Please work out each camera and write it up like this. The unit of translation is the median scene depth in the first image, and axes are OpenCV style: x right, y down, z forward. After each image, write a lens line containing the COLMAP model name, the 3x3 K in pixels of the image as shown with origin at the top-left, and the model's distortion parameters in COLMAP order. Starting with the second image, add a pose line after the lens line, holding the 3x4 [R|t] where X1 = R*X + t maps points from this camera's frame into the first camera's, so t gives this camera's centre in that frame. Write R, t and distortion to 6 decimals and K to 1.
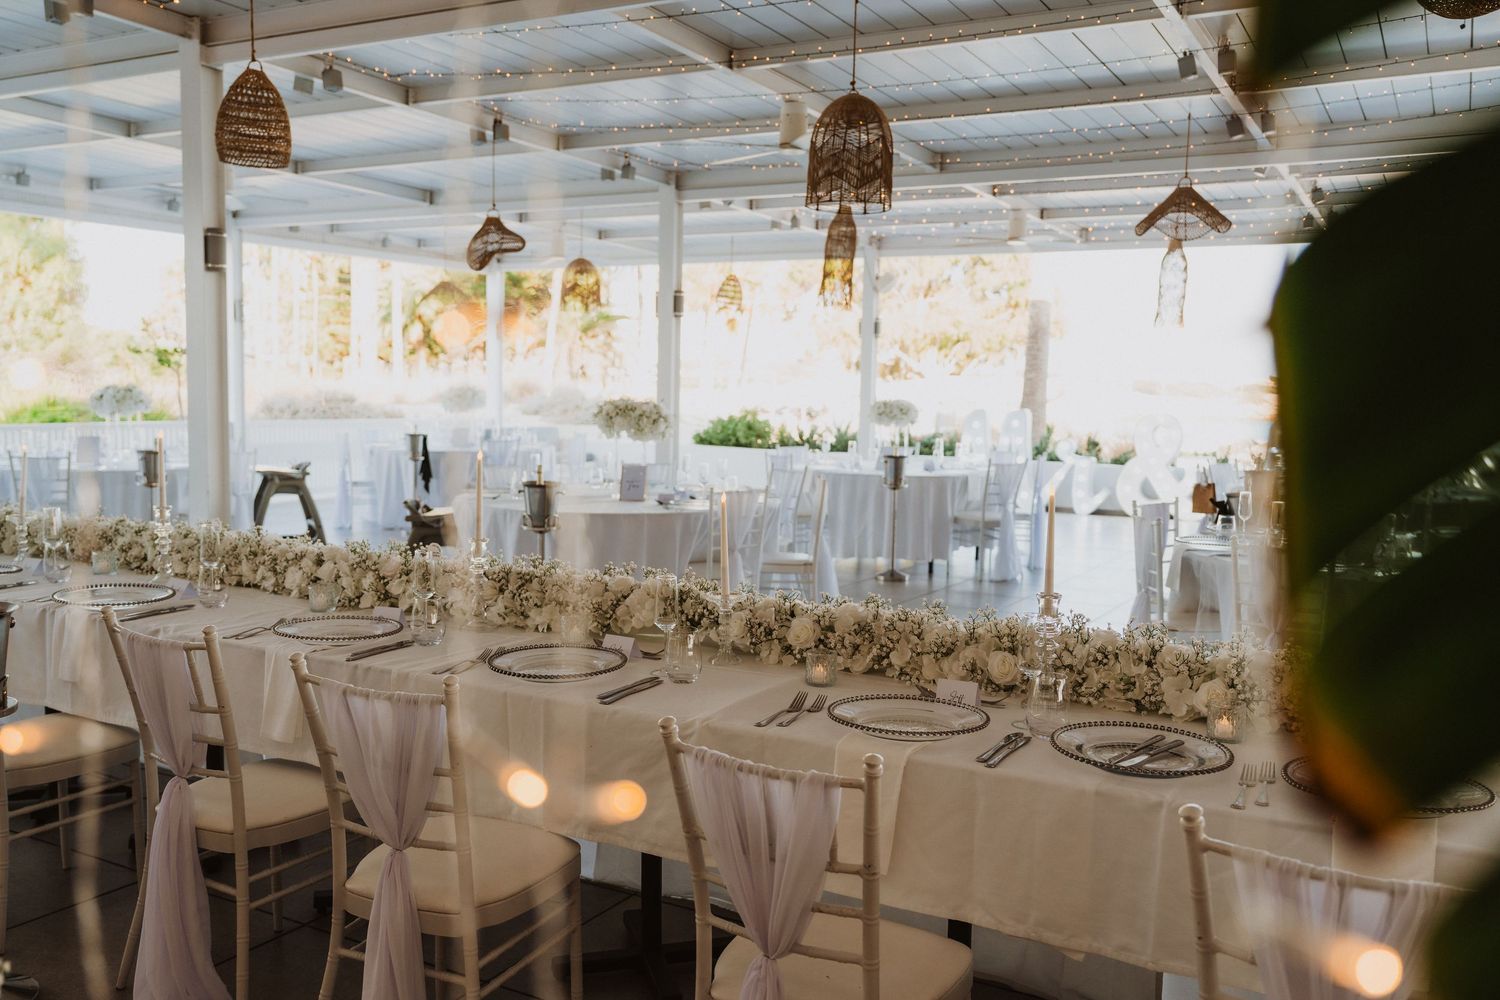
lens RADIAL K [[1379.4, 0, 750.0], [0, 1379.4, 500.0], [0, 0, 1]] dist [0.038586, 0.002072]
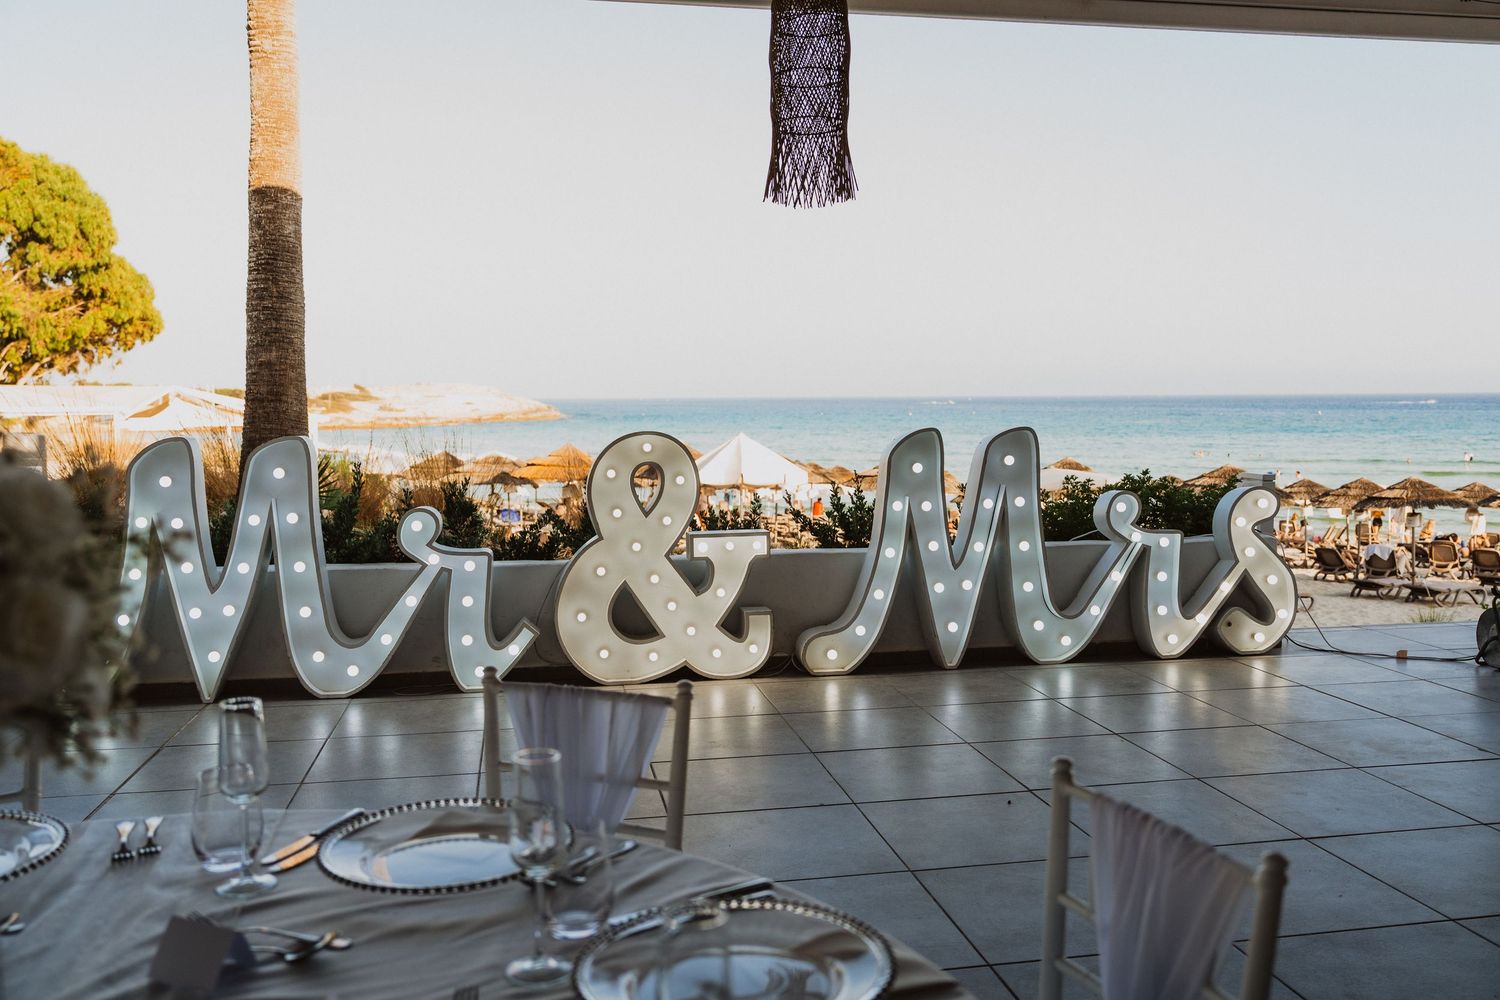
lens RADIAL K [[1315.7, 0, 750.0], [0, 1315.7, 500.0], [0, 0, 1]] dist [-0.013822, 0.024679]
pose [[0.785177, -0.062566, 0.616103, 0.018786], [0.065420, 0.997696, 0.017945, -0.012448], [-0.615807, 0.026216, 0.787461, 0.175156]]
